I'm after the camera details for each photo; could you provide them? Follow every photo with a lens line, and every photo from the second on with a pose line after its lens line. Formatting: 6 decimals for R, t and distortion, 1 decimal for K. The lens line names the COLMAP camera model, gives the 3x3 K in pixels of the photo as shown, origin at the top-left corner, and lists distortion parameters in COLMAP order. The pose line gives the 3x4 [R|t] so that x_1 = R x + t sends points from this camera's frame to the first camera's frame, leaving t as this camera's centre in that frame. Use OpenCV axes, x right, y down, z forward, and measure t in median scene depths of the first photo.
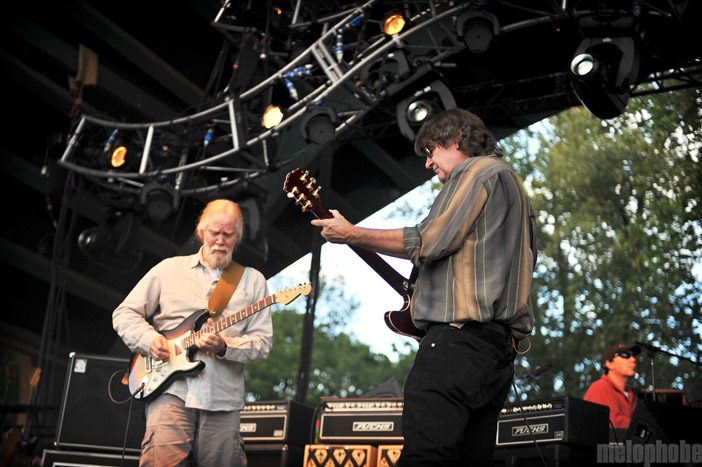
lens RADIAL K [[1123.8, 0, 351.9], [0, 1123.8, 242.7], [0, 0, 1]] dist [0.130859, 0.000000]
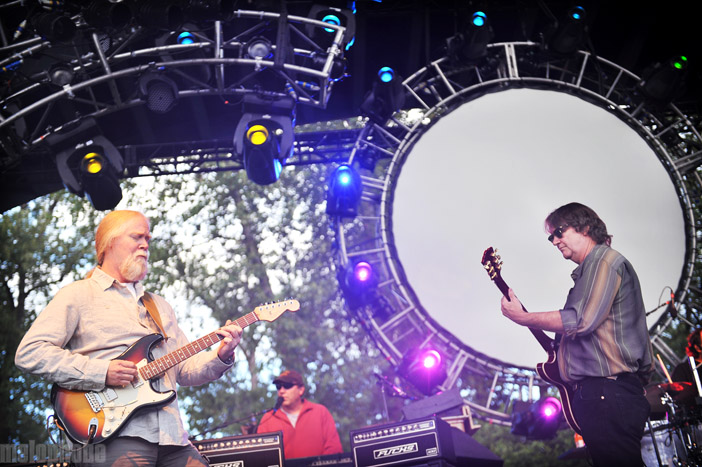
lens RADIAL K [[976.6, 0, 353.2], [0, 976.6, 236.4], [0, 0, 1]] dist [0.131325, 0.000000]
pose [[0.821659, 0.046326, 0.568093, -0.231773], [0.000253, 0.996662, -0.081639, 0.020840], [-0.569979, 0.067223, 0.818905, 0.131183]]
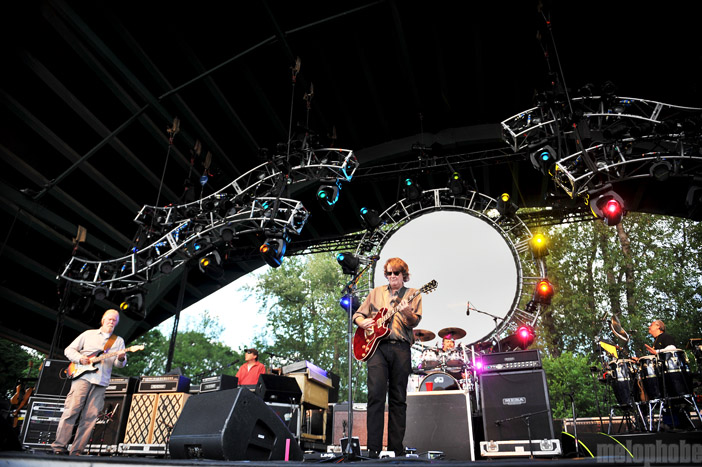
lens RADIAL K [[487.5, 0, 339.9], [0, 487.5, 238.2], [0, 0, 1]] dist [-0.028860, -0.011215]
pose [[0.974439, 0.040616, 0.220952, 0.104621], [-0.012091, 0.991577, -0.128950, -0.027499], [-0.224328, 0.122983, 0.966722, -0.160377]]
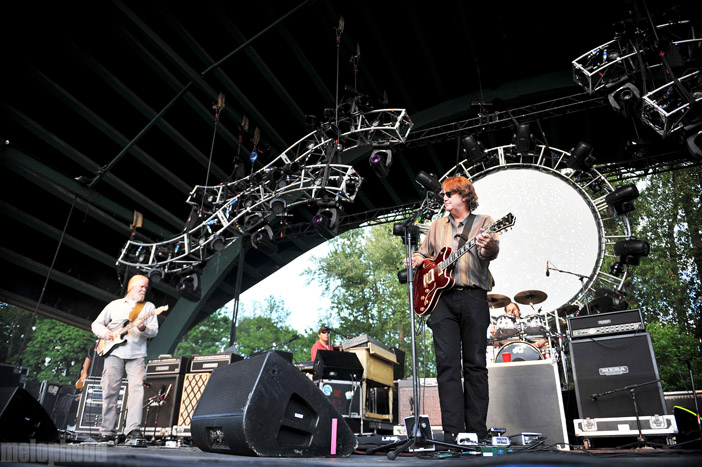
lens RADIAL K [[487.5, 0, 339.5], [0, 487.5, 234.2], [0, 0, 1]] dist [-0.028860, -0.011215]
pose [[0.994765, -0.020530, 0.100103, 0.124636], [0.030761, 0.994334, -0.101758, -0.007005], [-0.097447, 0.104304, 0.989760, -0.088453]]
